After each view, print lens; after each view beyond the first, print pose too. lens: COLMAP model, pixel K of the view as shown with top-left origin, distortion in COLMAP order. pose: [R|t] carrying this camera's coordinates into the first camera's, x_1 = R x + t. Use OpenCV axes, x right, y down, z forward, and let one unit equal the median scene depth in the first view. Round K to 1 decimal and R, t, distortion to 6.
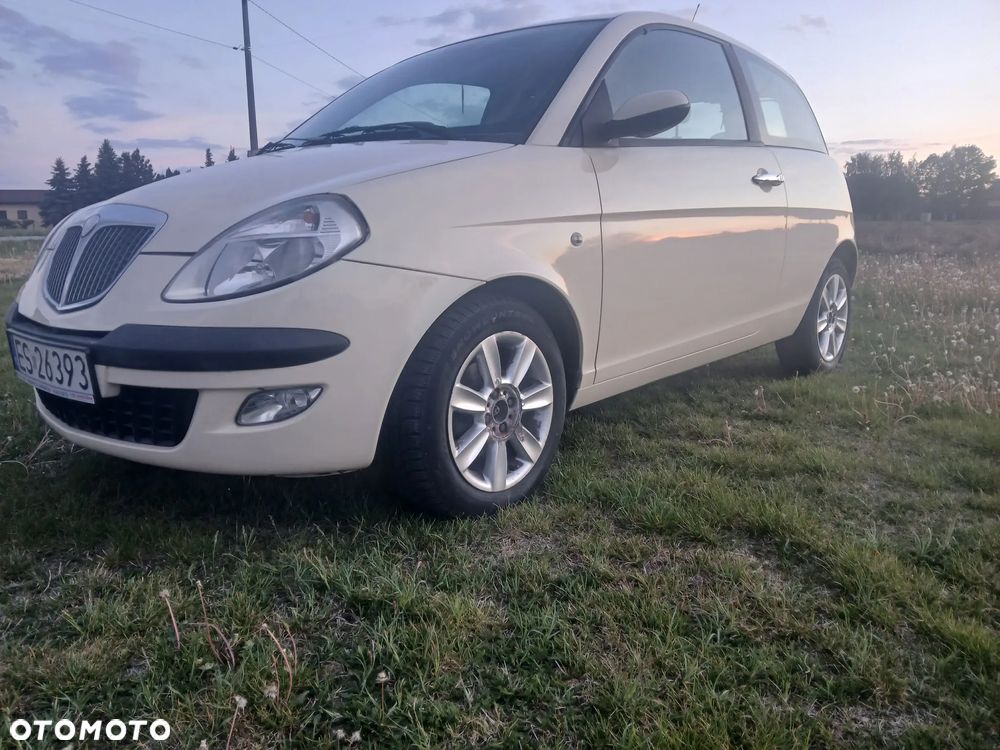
lens RADIAL K [[751.6, 0, 503.5], [0, 751.6, 389.3], [0, 0, 1]] dist [0.000086, -0.021808]
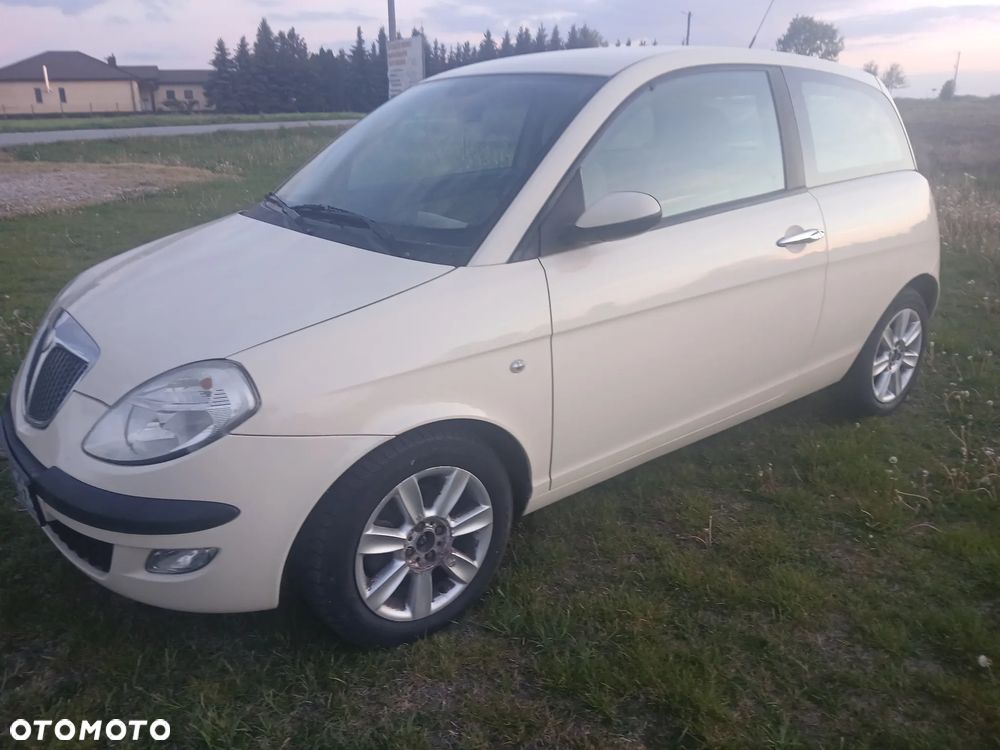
lens RADIAL K [[751.6, 0, 512.2], [0, 751.6, 376.6], [0, 0, 1]] dist [0.000086, -0.021808]
pose [[0.983481, 0.068539, -0.167532, 0.246629], [-0.045402, 0.989360, 0.138226, -0.312485], [0.175223, -0.128336, 0.976128, 0.069872]]
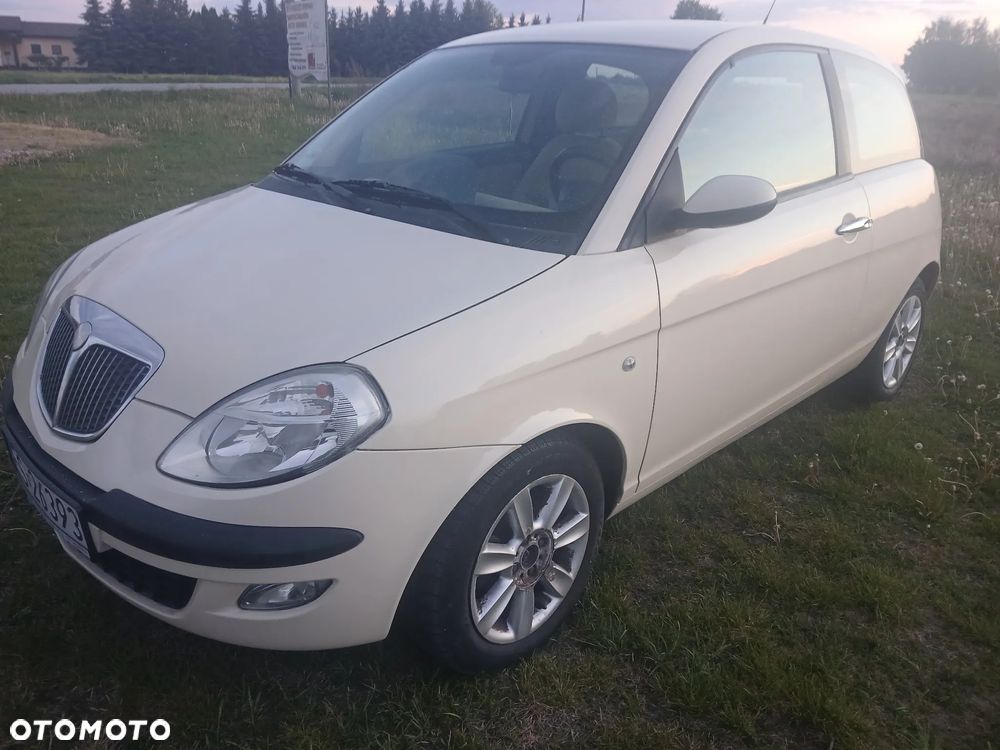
lens RADIAL K [[751.6, 0, 504.6], [0, 751.6, 375.5], [0, 0, 1]] dist [0.000086, -0.021808]
pose [[0.997251, 0.064457, -0.036548, -0.014627], [-0.057711, 0.985020, 0.162498, -0.315029], [0.046475, -0.159942, 0.986032, 0.125218]]
